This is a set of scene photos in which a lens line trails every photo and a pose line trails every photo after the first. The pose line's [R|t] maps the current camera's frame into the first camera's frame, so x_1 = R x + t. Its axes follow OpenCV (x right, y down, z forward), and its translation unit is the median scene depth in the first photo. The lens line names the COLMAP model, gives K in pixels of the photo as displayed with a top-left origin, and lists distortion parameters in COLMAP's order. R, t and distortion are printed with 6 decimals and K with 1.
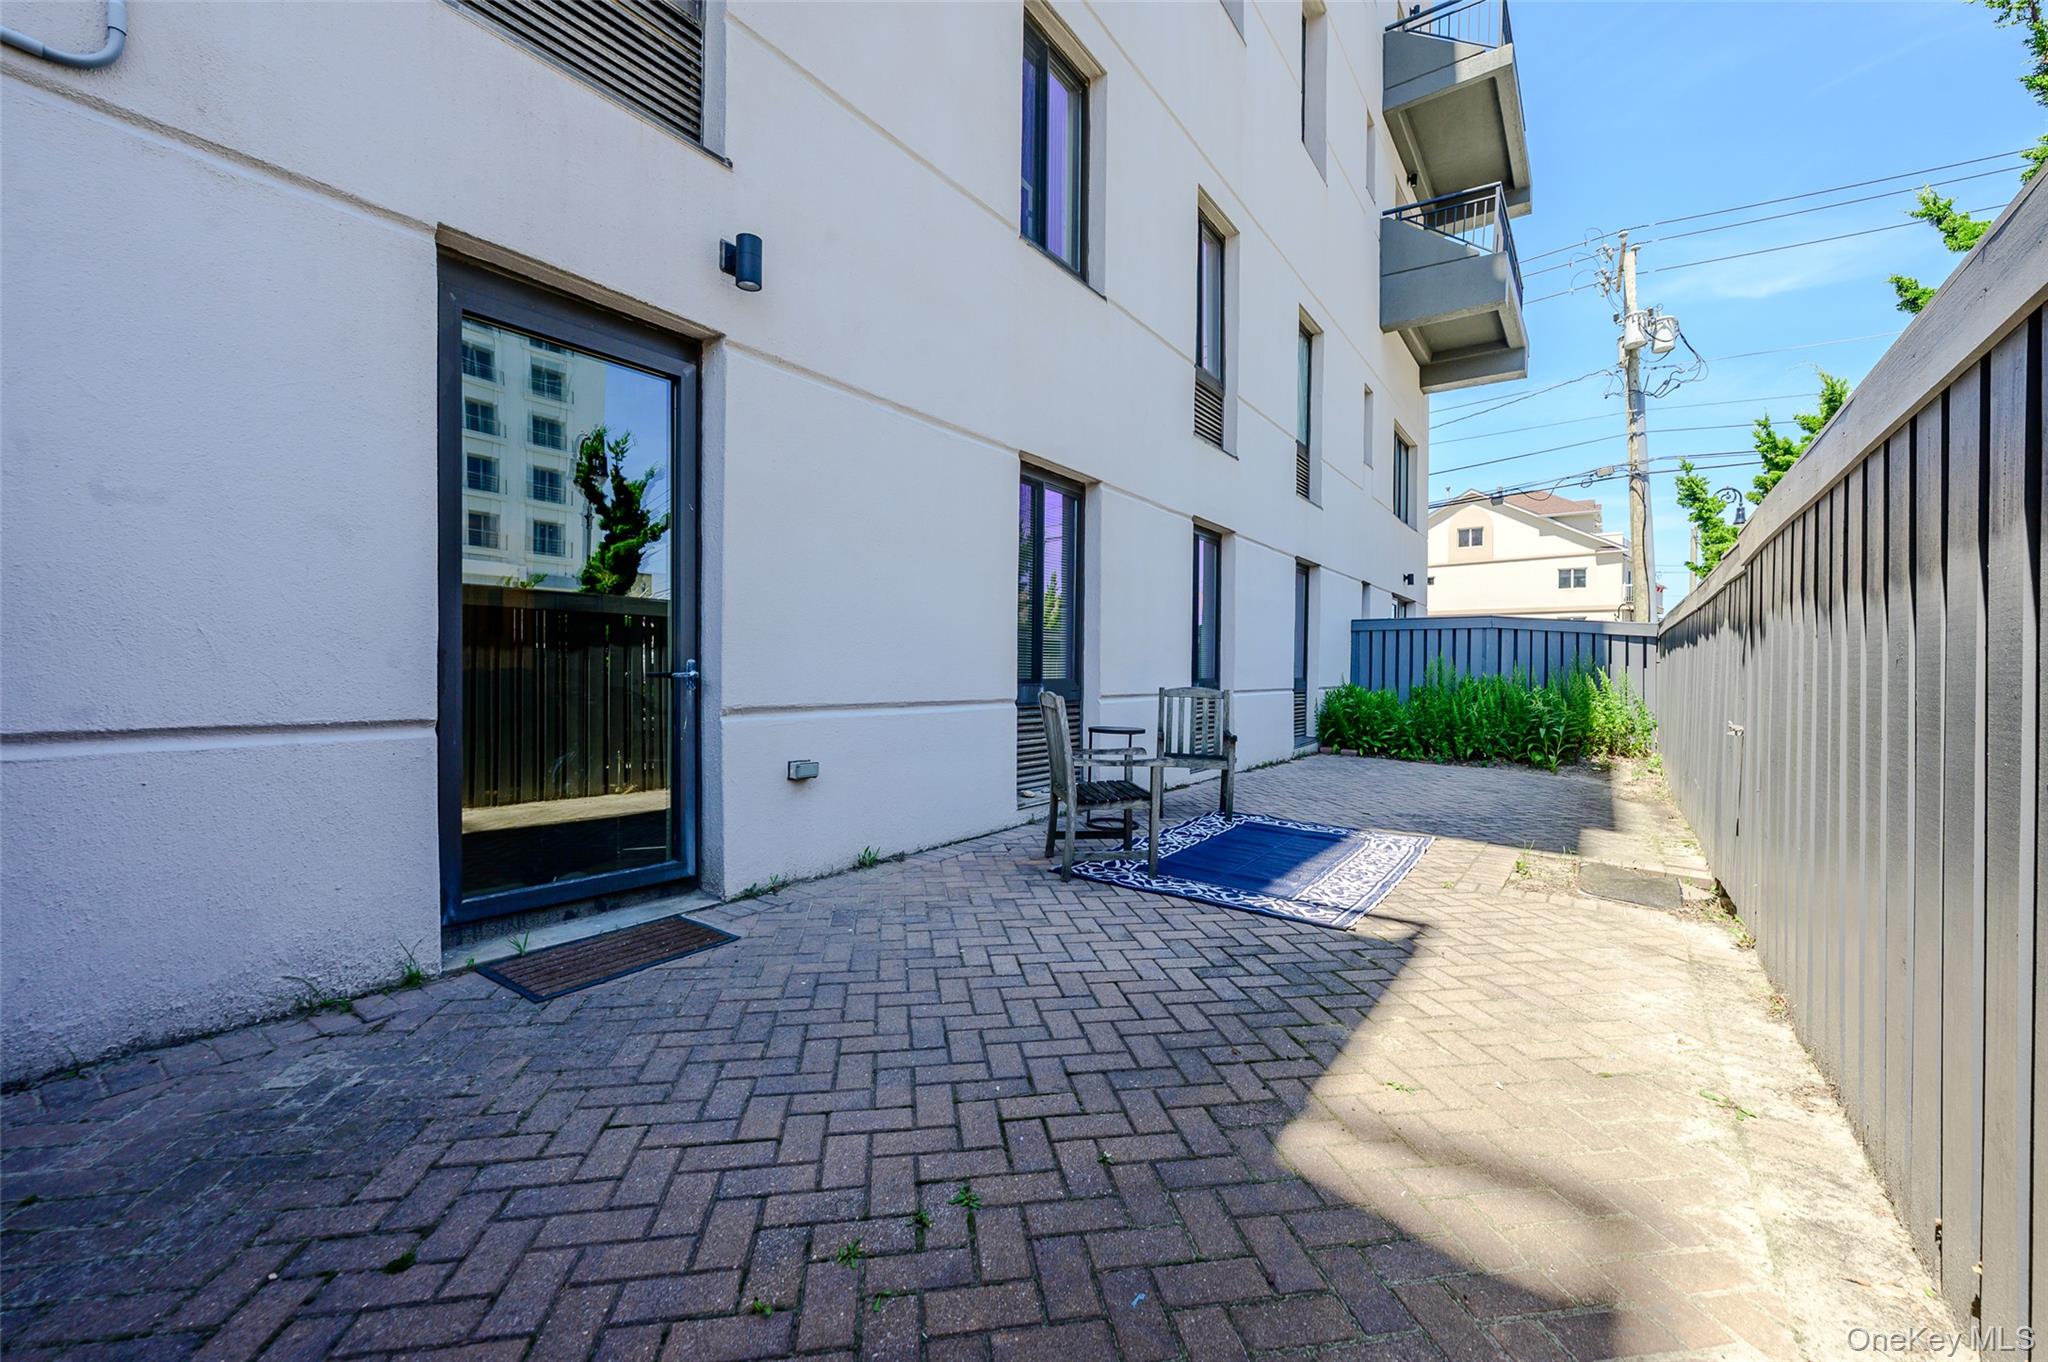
lens RADIAL K [[818.7, 0, 1024.0], [0, 818.7, 681.0], [0, 0, 1]] dist [-0.001043, -0.000376]
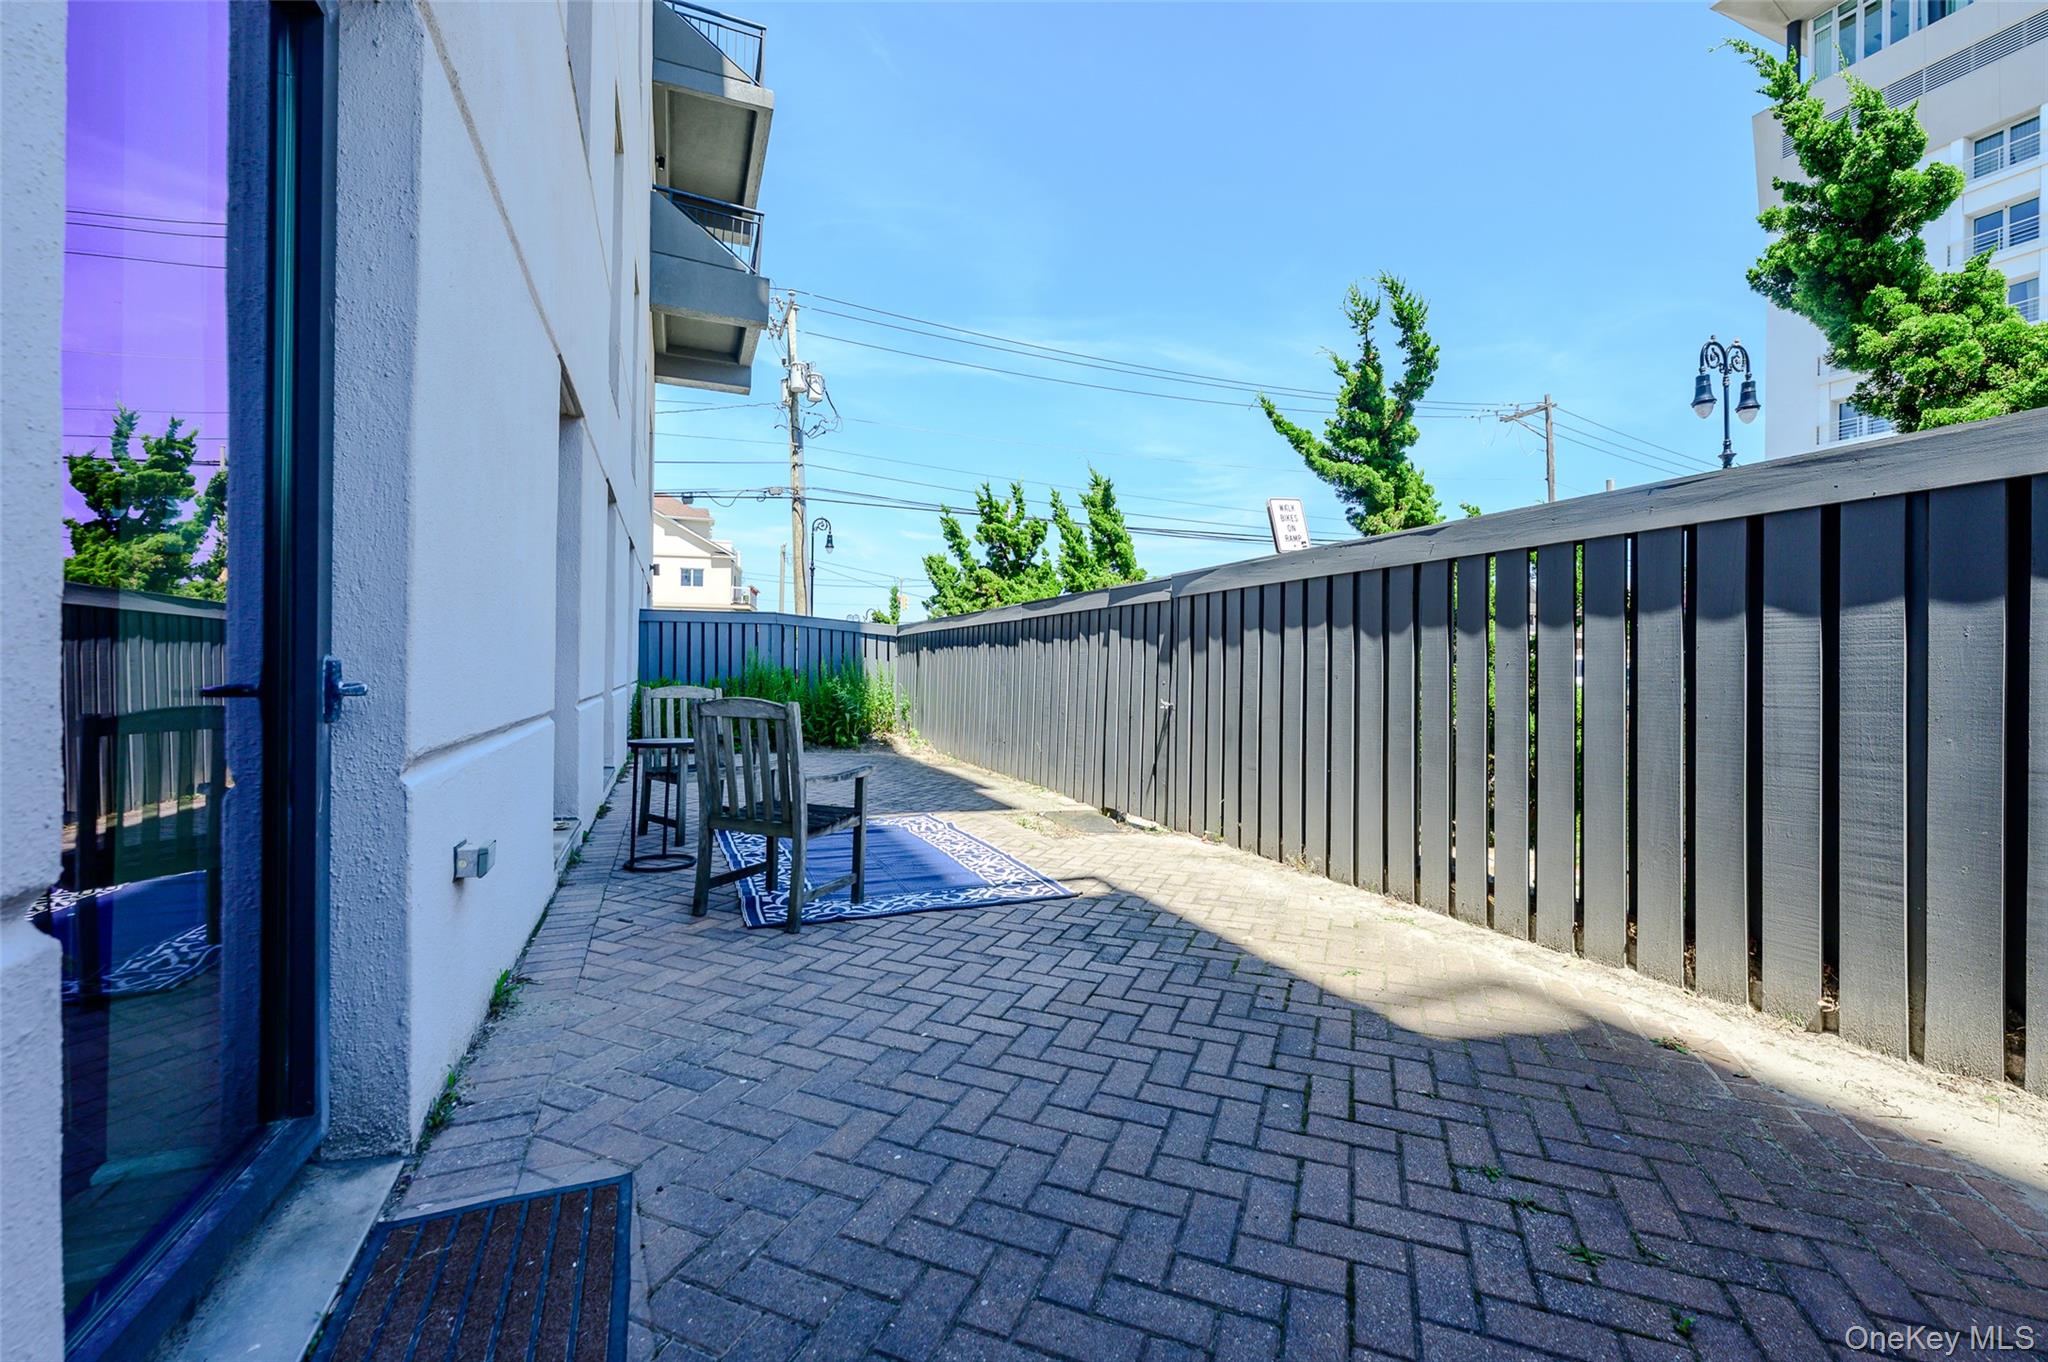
lens RADIAL K [[824.7, 0, 1038.2], [0, 824.7, 672.6], [0, 0, 1]] dist [-0.001163, -0.000161]
pose [[0.515877, -0.011959, 0.856579, -0.207598], [0.010512, 0.999916, 0.007629, -0.005492], [-0.856598, 0.005068, 0.515959, 0.152132]]
